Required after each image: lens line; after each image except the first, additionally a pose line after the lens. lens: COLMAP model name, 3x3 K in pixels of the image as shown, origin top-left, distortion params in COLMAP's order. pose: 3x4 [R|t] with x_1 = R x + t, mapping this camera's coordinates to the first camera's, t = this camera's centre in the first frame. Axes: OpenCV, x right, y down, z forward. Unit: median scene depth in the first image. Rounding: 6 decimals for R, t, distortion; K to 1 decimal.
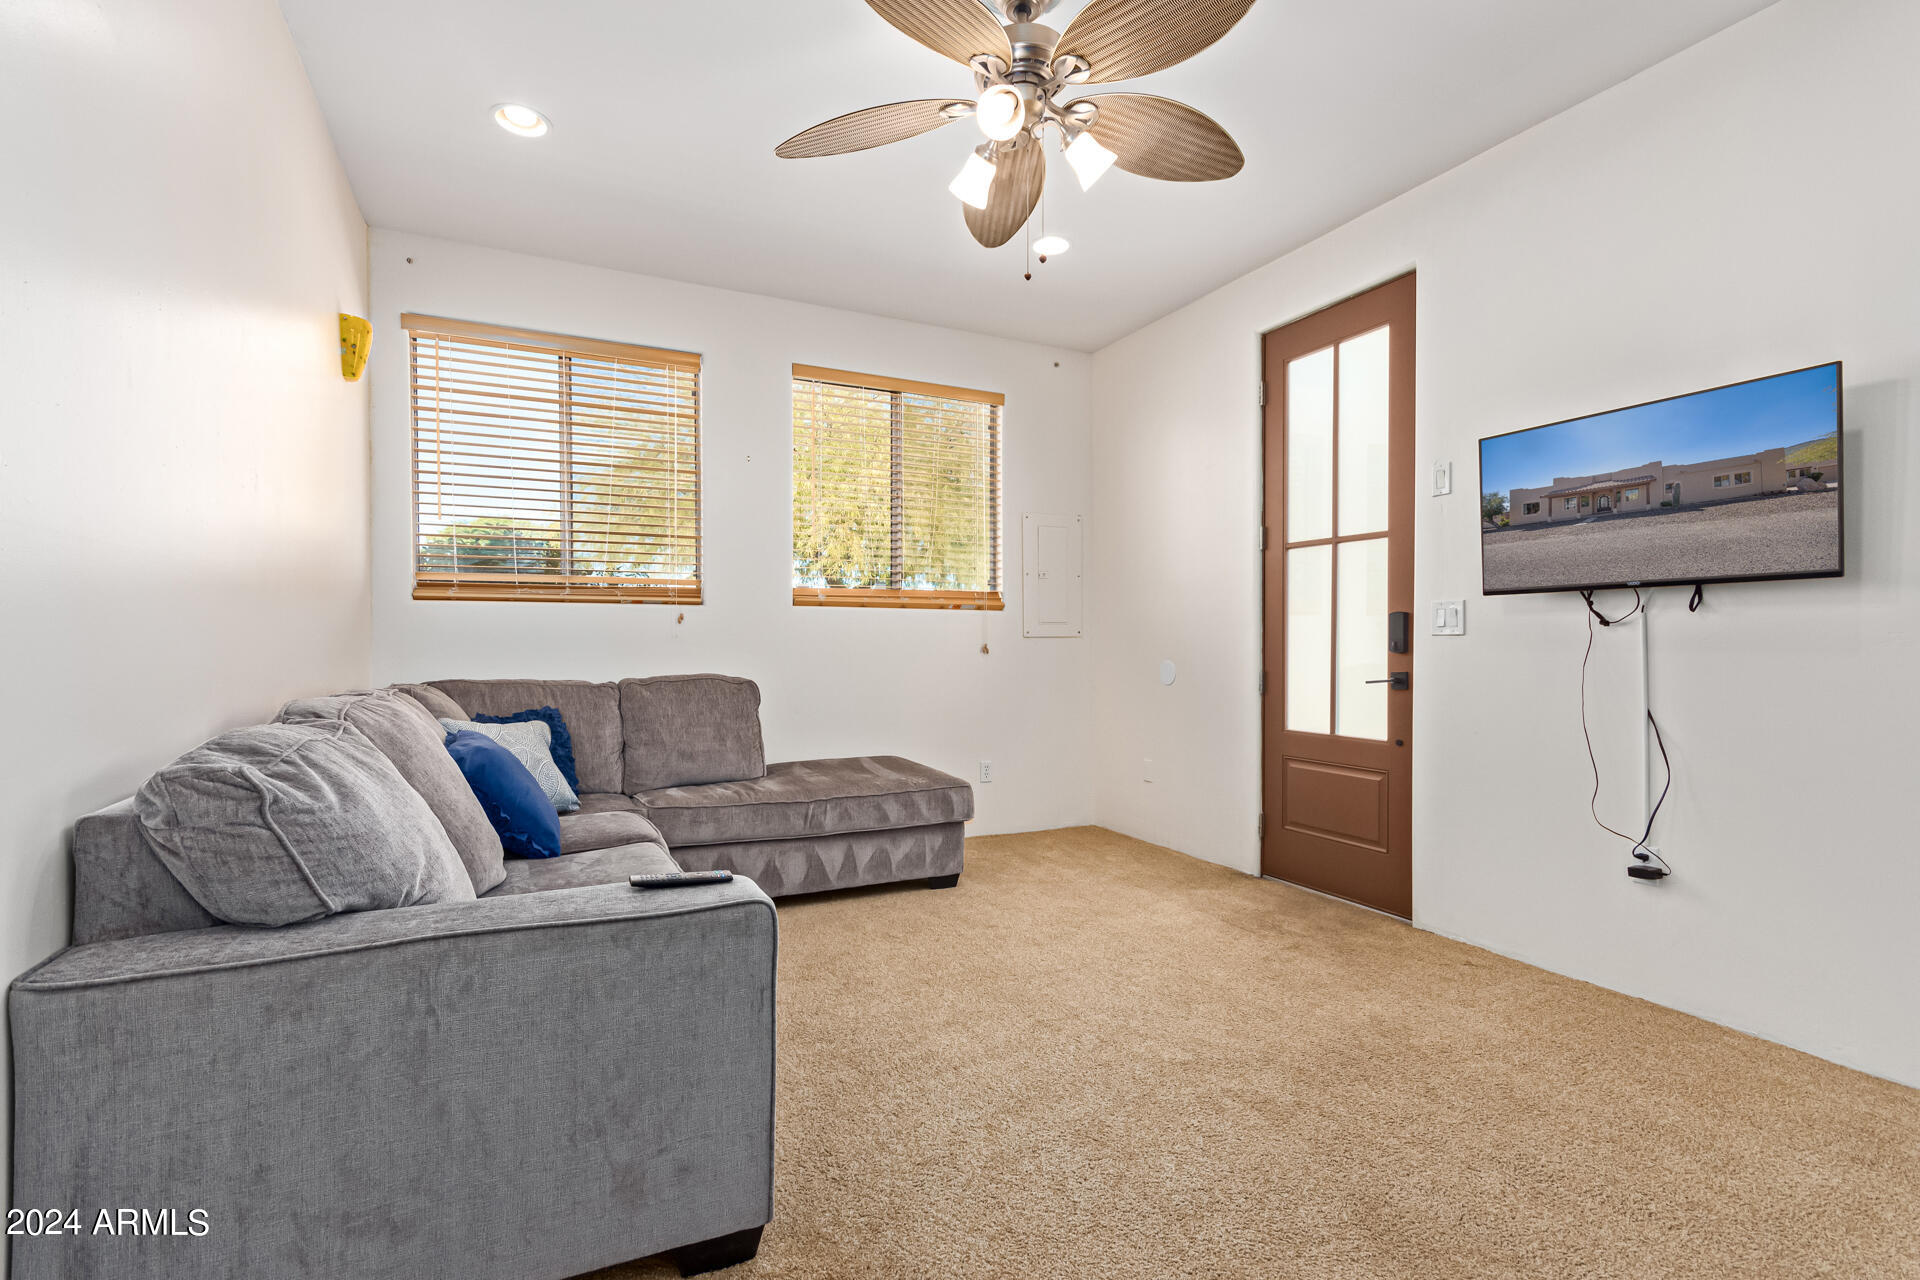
lens RADIAL K [[900.4, 0, 962.4], [0, 900.4, 651.5], [0, 0, 1]] dist [0.007883, 0.001165]
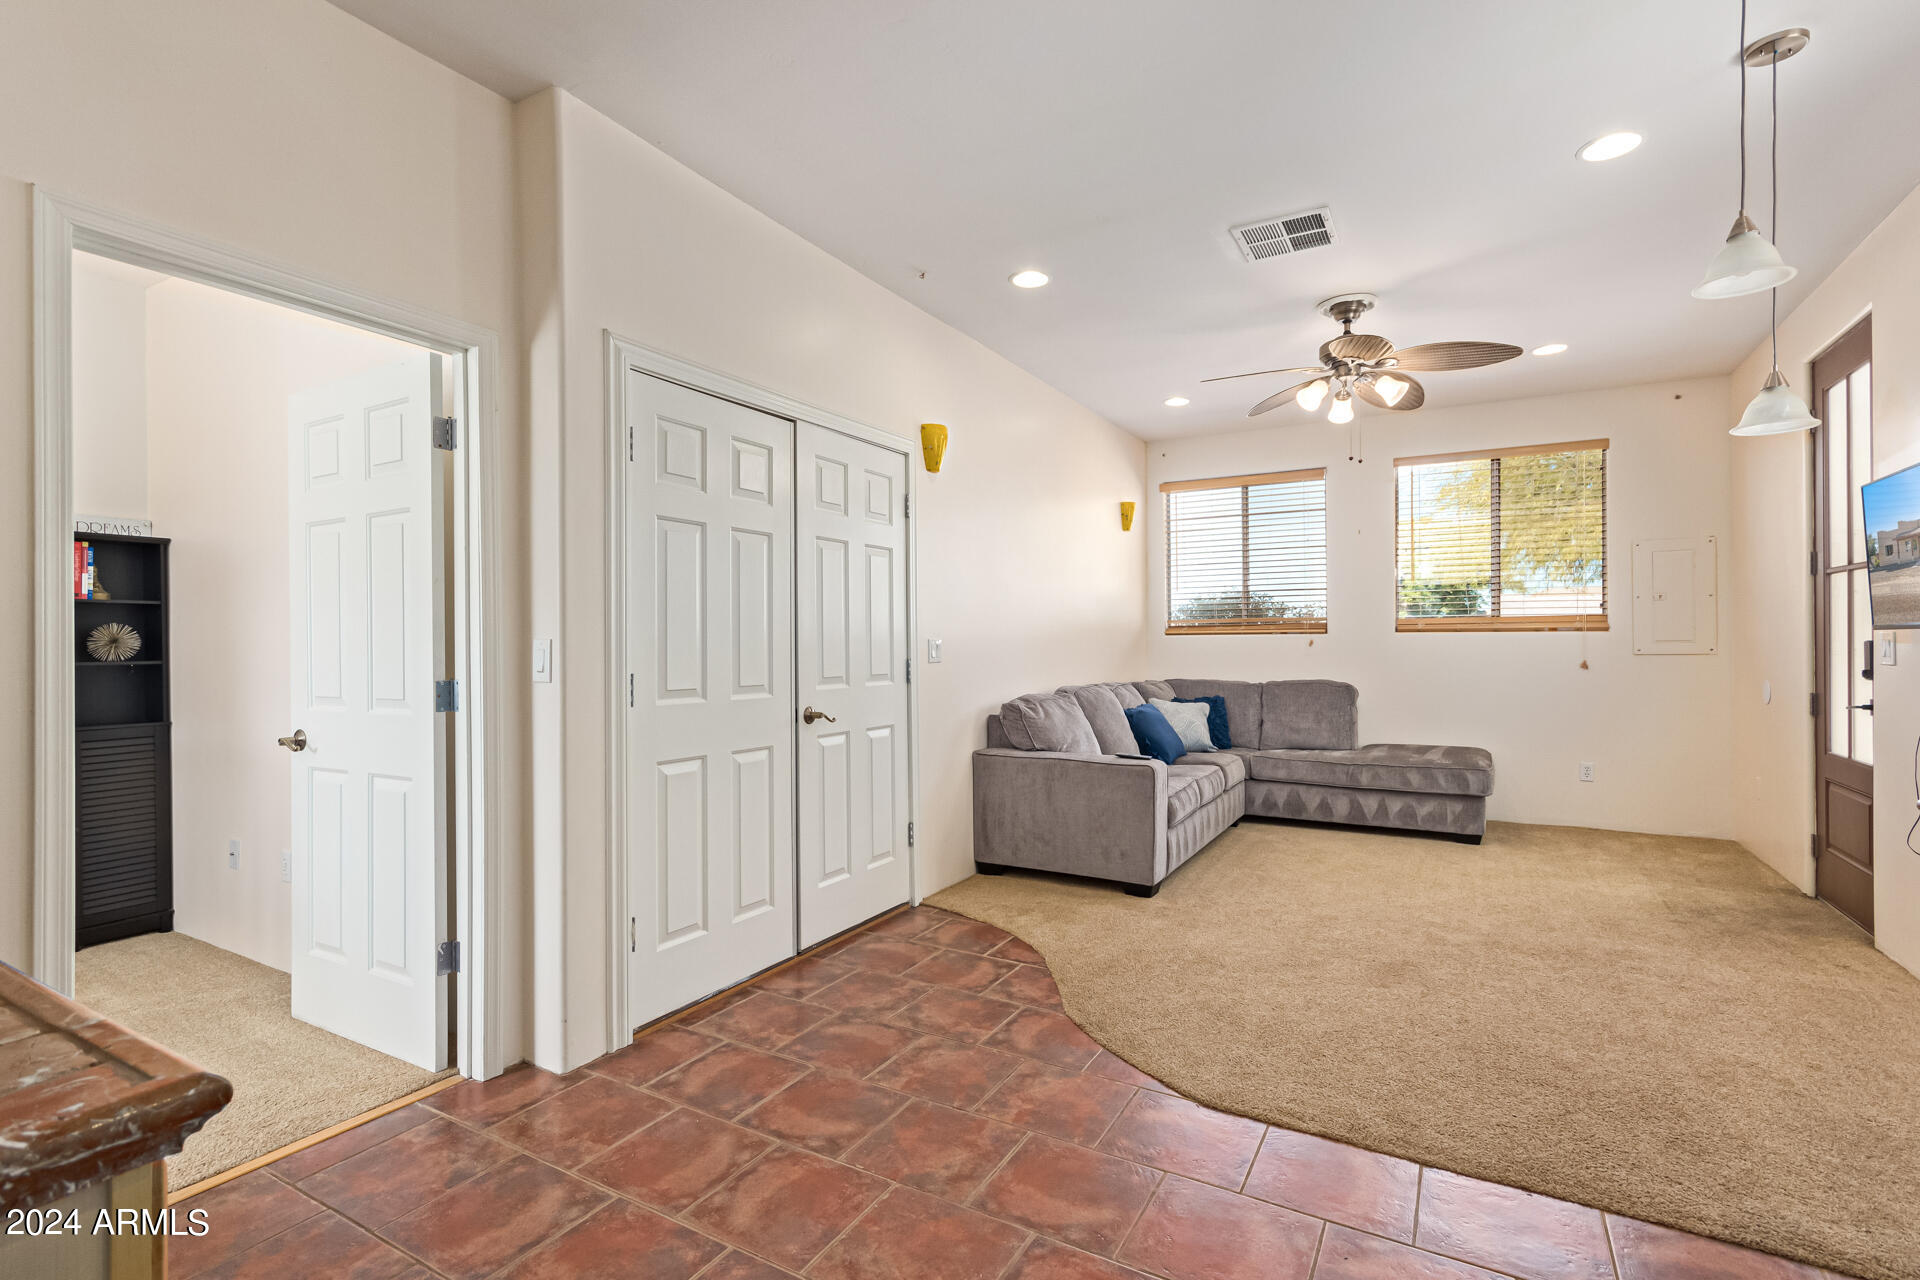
lens RADIAL K [[875.1, 0, 960.0], [0, 875.1, 640.0], [0, 0, 1]] dist [0.092604, -0.047280]
pose [[0.566669, -0.008836, -0.823898, 0.681732], [0.001312, 0.999951, -0.009822, -0.031903], [0.823945, 0.004485, 0.566652, -0.404397]]
